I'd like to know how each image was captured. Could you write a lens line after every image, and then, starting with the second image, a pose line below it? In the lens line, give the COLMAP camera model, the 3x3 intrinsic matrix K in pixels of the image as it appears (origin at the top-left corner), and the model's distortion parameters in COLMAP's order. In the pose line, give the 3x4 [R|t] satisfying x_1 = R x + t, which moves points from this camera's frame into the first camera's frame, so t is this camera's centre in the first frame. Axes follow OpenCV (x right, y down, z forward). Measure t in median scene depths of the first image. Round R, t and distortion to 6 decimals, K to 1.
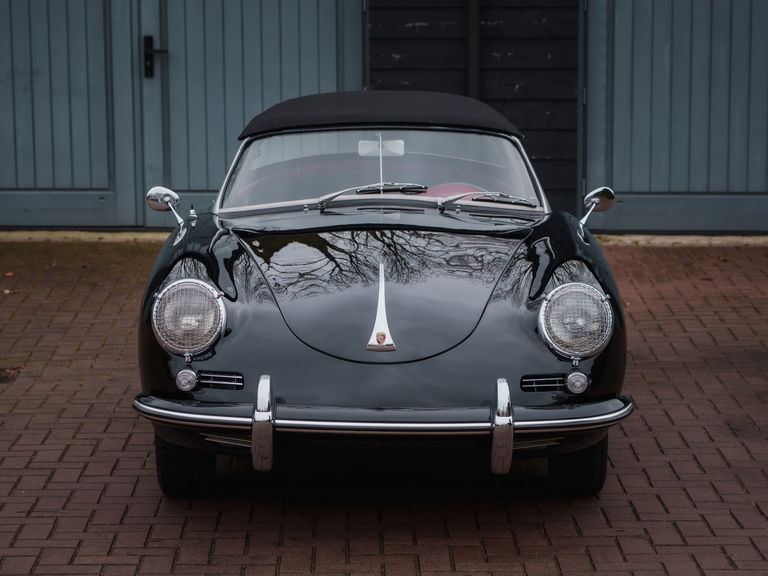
lens RADIAL K [[2325.3, 0, 384.0], [0, 2325.3, 288.0], [0, 0, 1]] dist [0.139090, -0.146421]
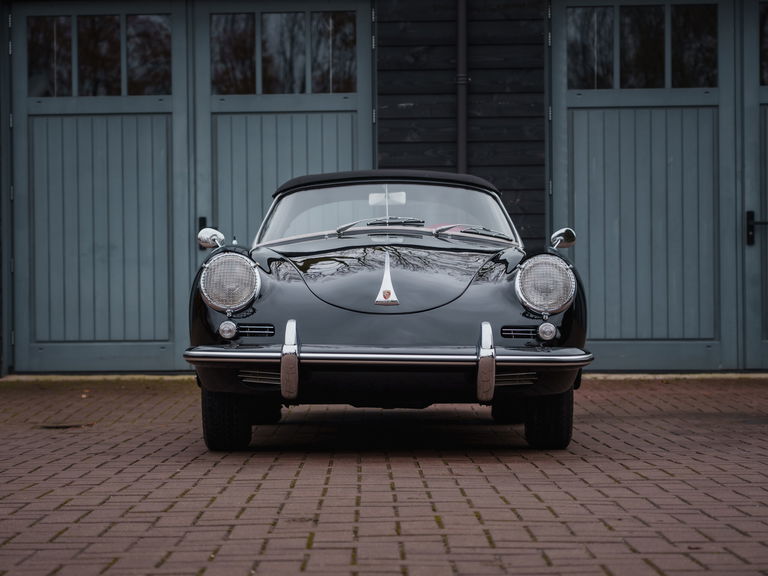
lens RADIAL K [[1868.2, 0, 384.0], [0, 1868.2, 288.0], [0, 0, 1]] dist [0.069950, 0.275989]
pose [[0.999990, -0.001799, -0.004158, 0.001202], [0.001100, 0.986751, -0.162238, 0.154448], [0.004395, 0.162231, 0.986743, 0.023417]]
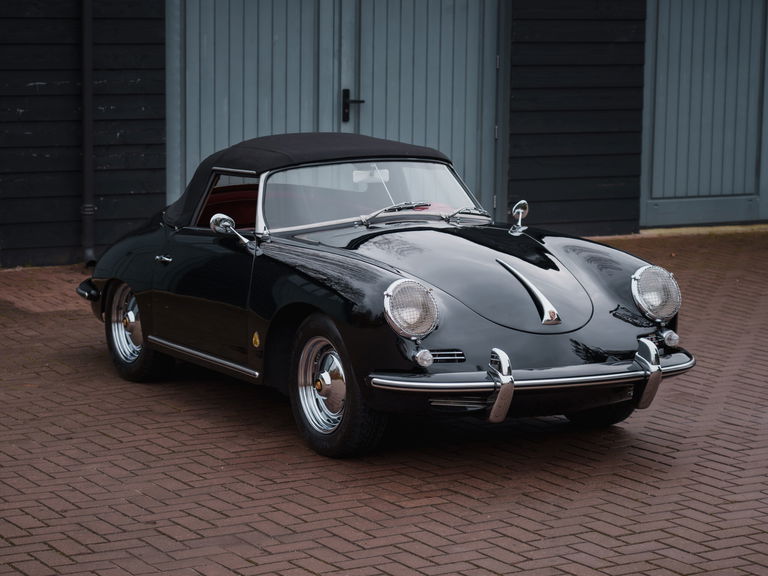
lens RADIAL K [[1967.4, 0, 384.0], [0, 1967.4, 288.0], [0, 0, 1]] dist [0.053454, 0.439871]
pose [[0.866471, -0.061159, 0.495467, -0.551051], [0.066957, 0.997737, 0.006063, -0.005680], [-0.494717, 0.027922, 0.868606, 0.067282]]
